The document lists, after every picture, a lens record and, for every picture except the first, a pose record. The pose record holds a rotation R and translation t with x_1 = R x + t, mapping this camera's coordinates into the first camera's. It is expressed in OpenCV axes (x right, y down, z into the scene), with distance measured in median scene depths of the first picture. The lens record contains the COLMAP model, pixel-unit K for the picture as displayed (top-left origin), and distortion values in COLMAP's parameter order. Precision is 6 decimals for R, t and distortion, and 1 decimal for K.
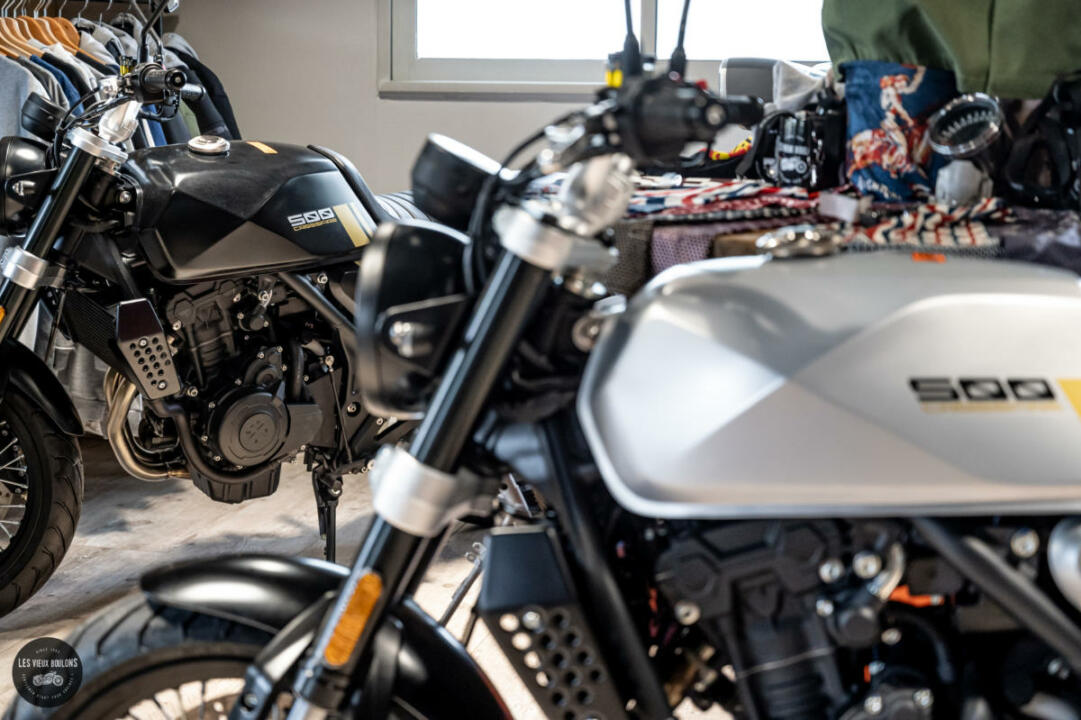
lens RADIAL K [[1883.4, 0, 523.5], [0, 1883.4, 347.3], [0, 0, 1]] dist [-0.019529, 0.000000]
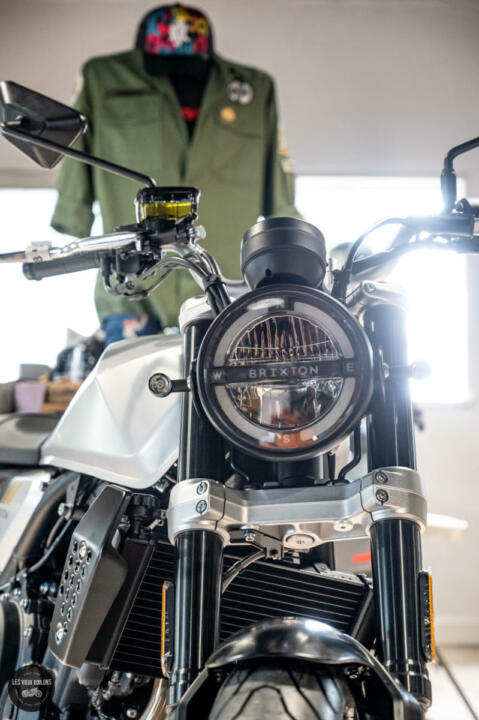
lens RADIAL K [[1394.2, 0, 239.7], [0, 1394.2, 364.8], [0, 0, 1]] dist [-0.034981, 0.000000]
pose [[0.954501, 0.015430, 0.297808, -0.125972], [0.051094, 0.975431, -0.214298, 0.216517], [-0.293798, 0.219763, 0.930262, -0.371684]]
